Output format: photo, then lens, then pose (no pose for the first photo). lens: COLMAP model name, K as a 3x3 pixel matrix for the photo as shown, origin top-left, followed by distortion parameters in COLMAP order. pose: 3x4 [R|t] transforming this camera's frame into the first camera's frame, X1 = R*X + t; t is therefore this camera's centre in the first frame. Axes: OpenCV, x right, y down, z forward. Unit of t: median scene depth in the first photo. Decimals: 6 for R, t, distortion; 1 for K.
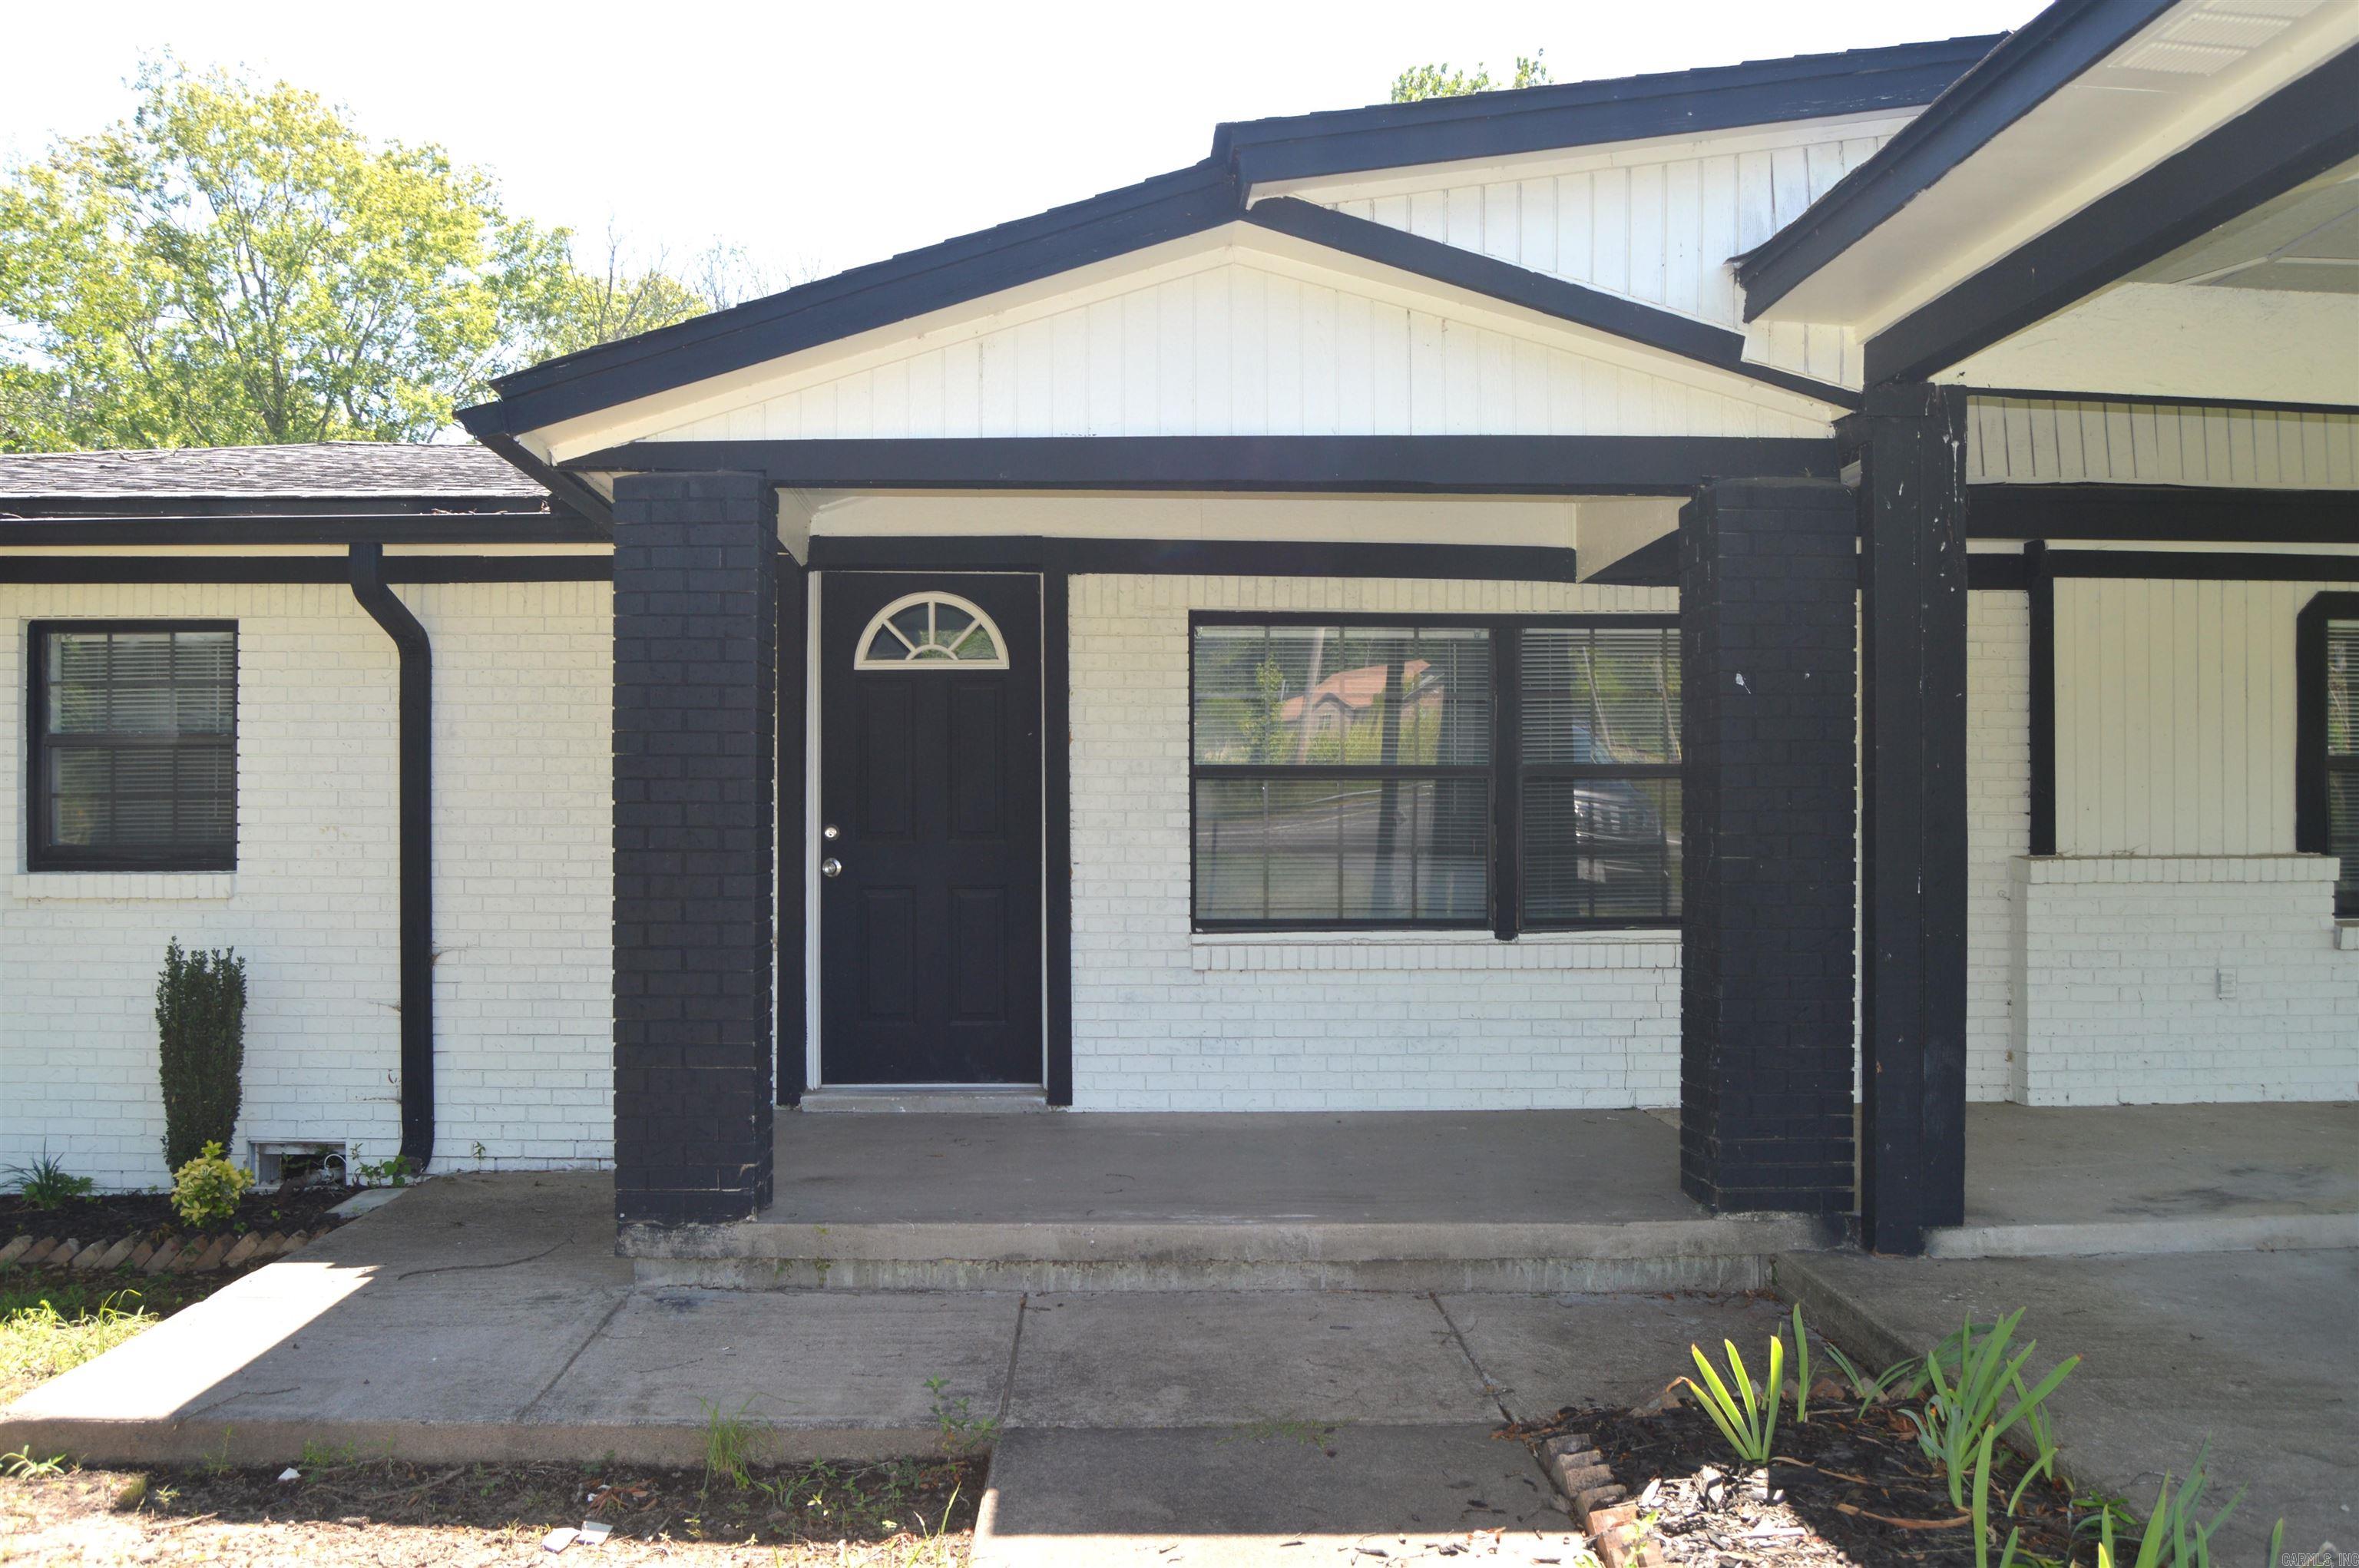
lens RADIAL K [[1977.1, 0, 1179.5], [0, 1977.1, 784.0], [0, 0, 1]] dist [-0.083876, 0.008895]
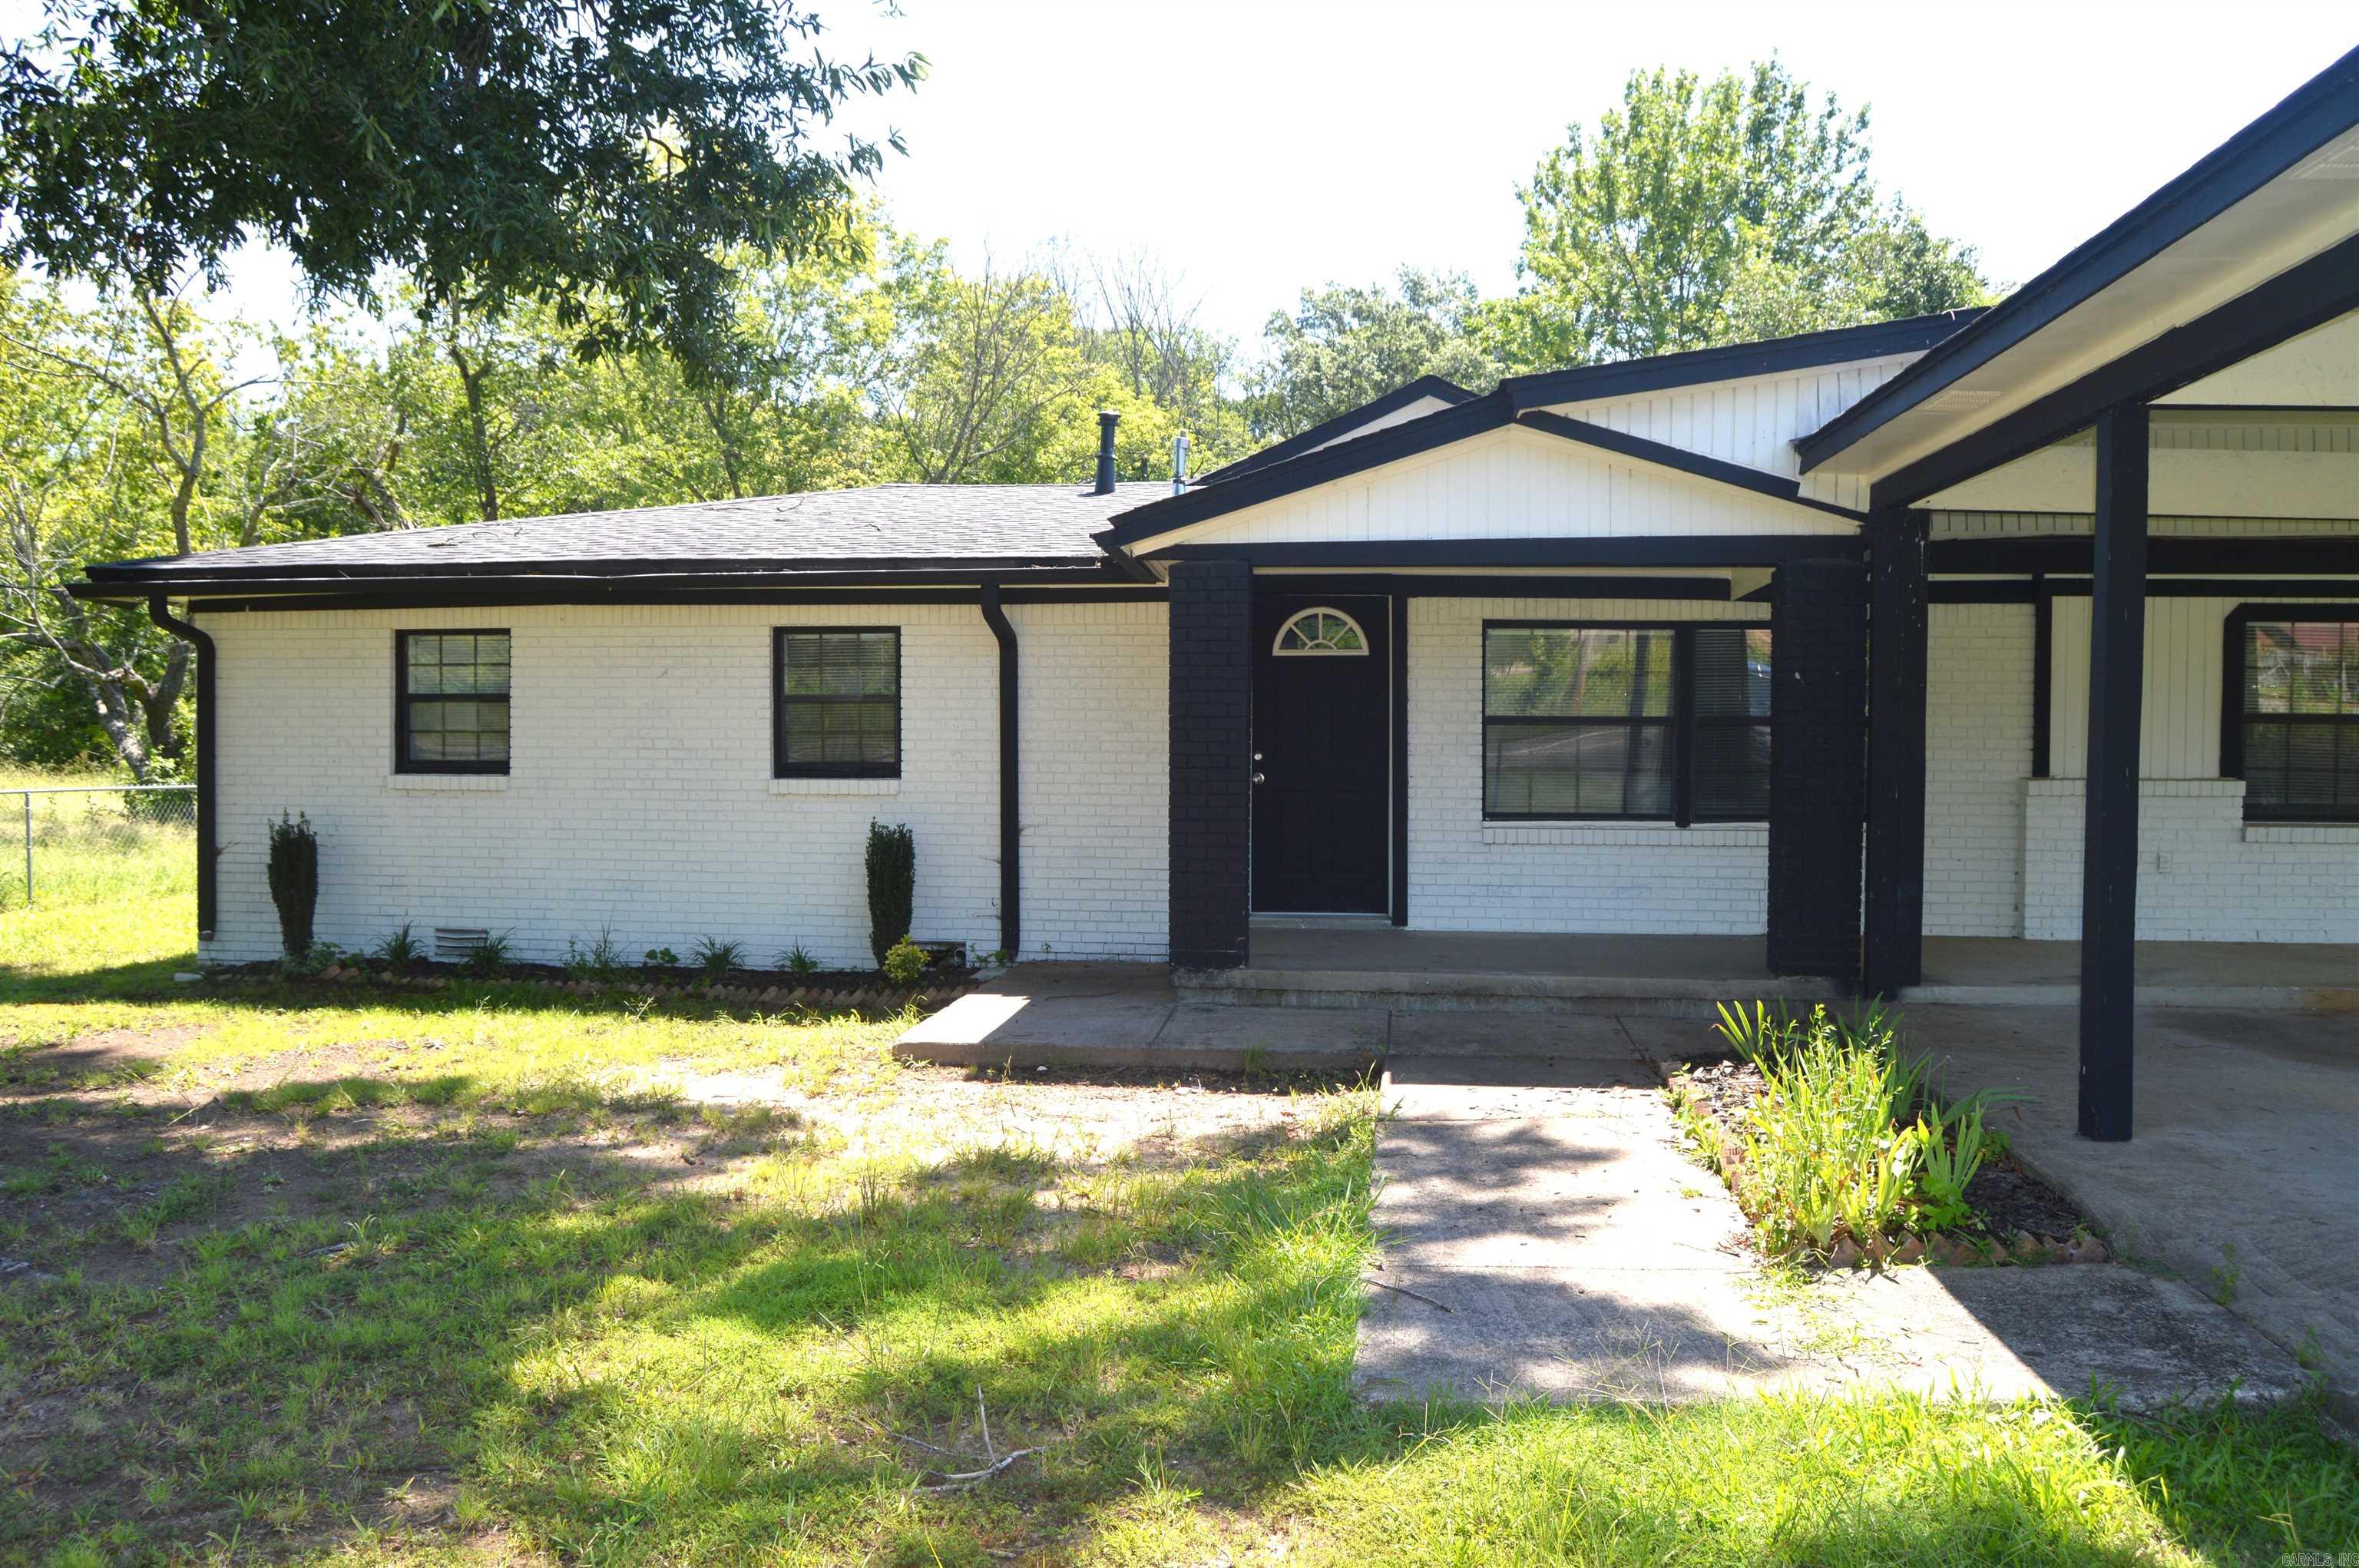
lens RADIAL K [[1880.5, 0, 1179.5], [0, 1880.5, 784.0], [0, 0, 1]] dist [-0.084849, 0.005648]
pose [[0.988503, 0.008222, -0.150977, -0.007689], [-0.001740, 0.999073, 0.043014, -0.019884], [0.151191, -0.042257, 0.987601, -0.551102]]
